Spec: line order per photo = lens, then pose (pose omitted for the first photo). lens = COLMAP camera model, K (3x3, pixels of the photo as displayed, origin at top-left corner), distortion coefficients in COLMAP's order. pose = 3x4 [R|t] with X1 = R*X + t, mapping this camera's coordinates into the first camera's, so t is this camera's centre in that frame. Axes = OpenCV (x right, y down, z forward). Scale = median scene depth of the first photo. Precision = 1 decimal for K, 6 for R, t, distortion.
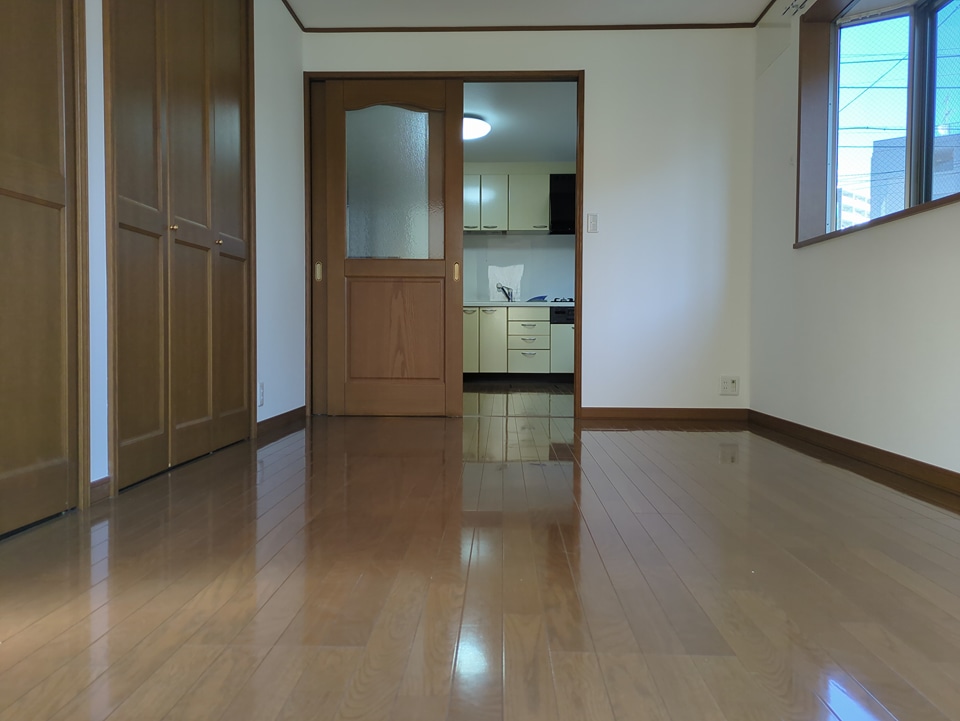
lens RADIAL K [[728.0, 0, 480.0], [0, 728.0, 360.5], [0, 0, 1]] dist [0.051153, -0.042669]
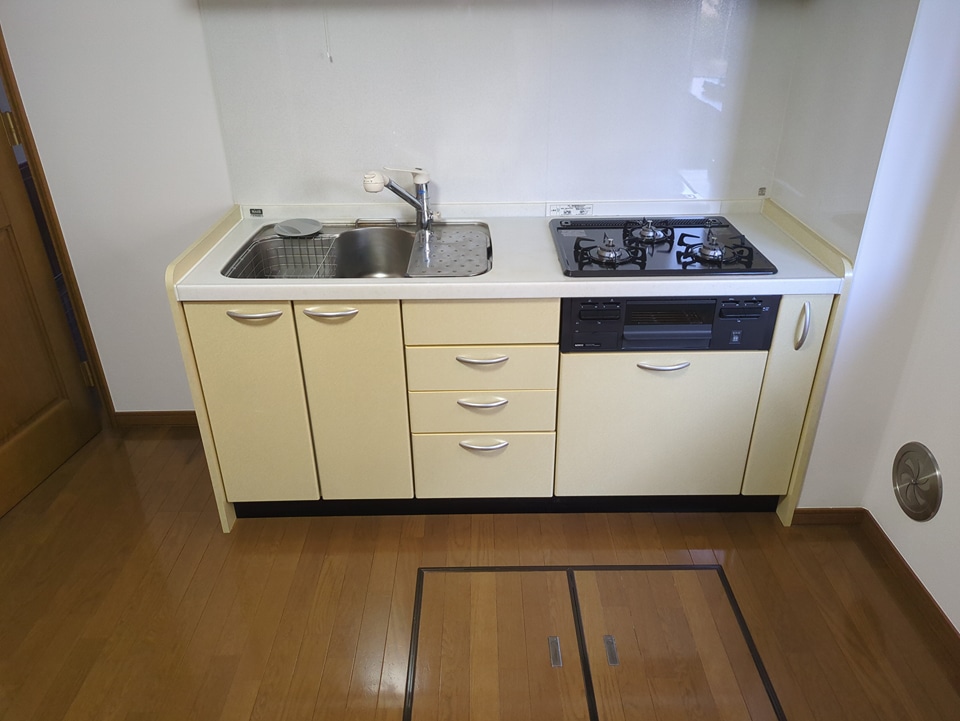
lens RADIAL K [[703.2, 0, 480.0], [0, 703.2, 360.5], [0, 0, 1]] dist [0.067762, -0.079986]
pose [[0.999118, -0.029962, 0.029437, 0.056577], [0.013481, 0.892493, 0.450861, -0.163235], [-0.039780, -0.450066, 0.892109, 0.740563]]
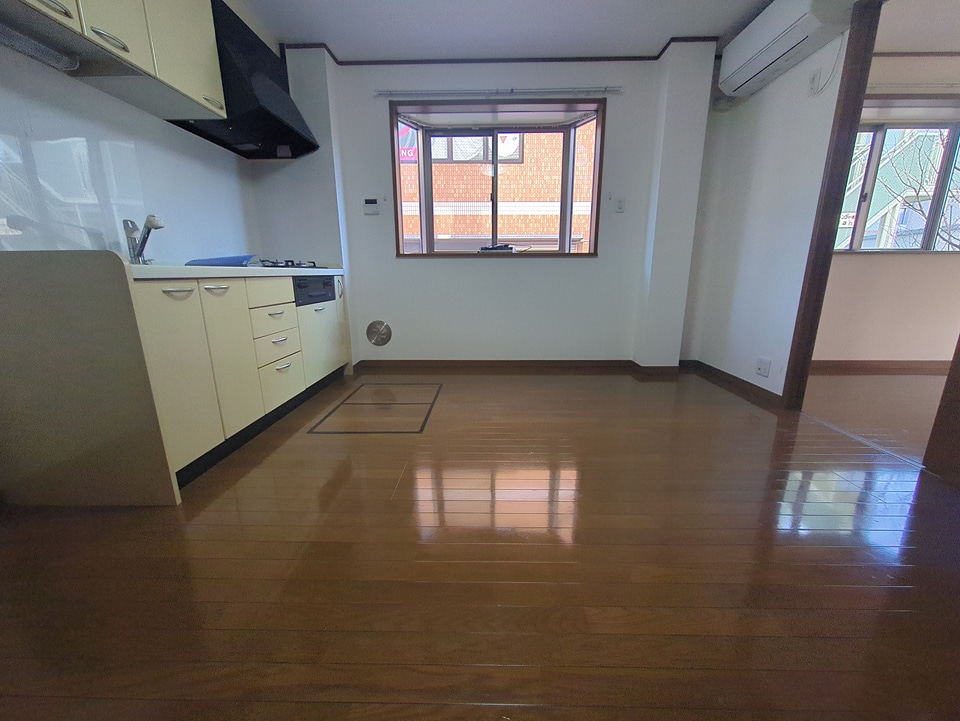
lens RADIAL K [[387.0, 0, 487.6], [0, 387.0, 354.1], [0, 0, 1]] dist [0.013956, 0.000087]
pose [[-0.026510, -0.211883, 0.976935, -0.206568], [0.033198, 0.976553, 0.212701, -0.071720], [-0.999097, 0.038071, -0.018854, 0.831220]]
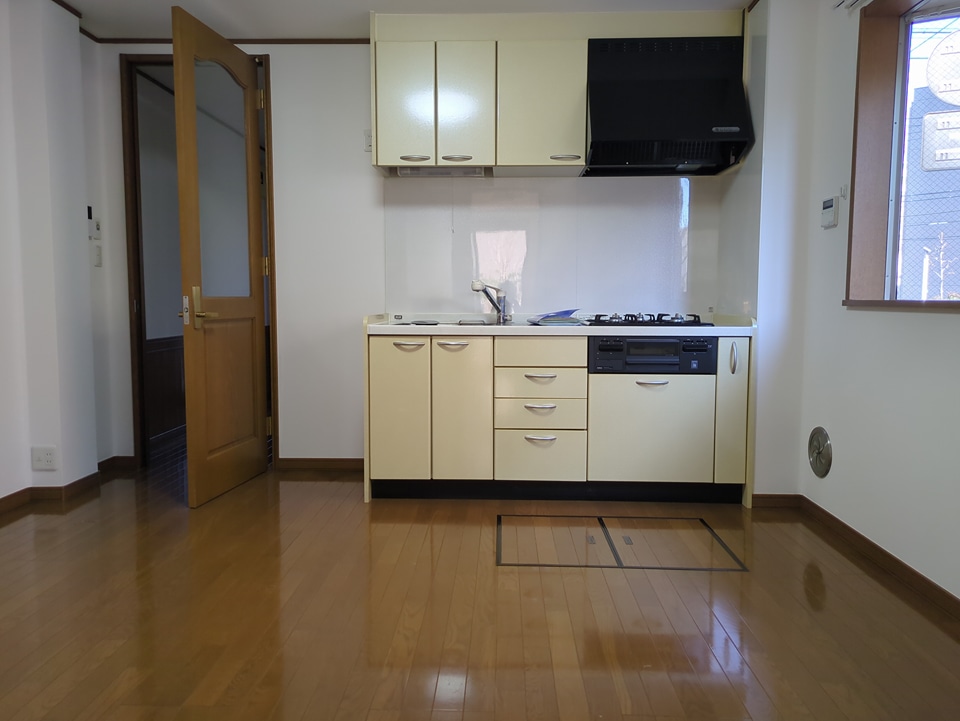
lens RADIAL K [[703.2, 0, 480.0], [0, 703.2, 360.5], [0, 0, 1]] dist [0.067762, -0.079986]
pose [[0.999999, -0.000077, 0.001184, 0.027921], [0.000005, 0.998148, 0.060829, -0.082752], [-0.001187, -0.060829, 0.998148, 0.547512]]
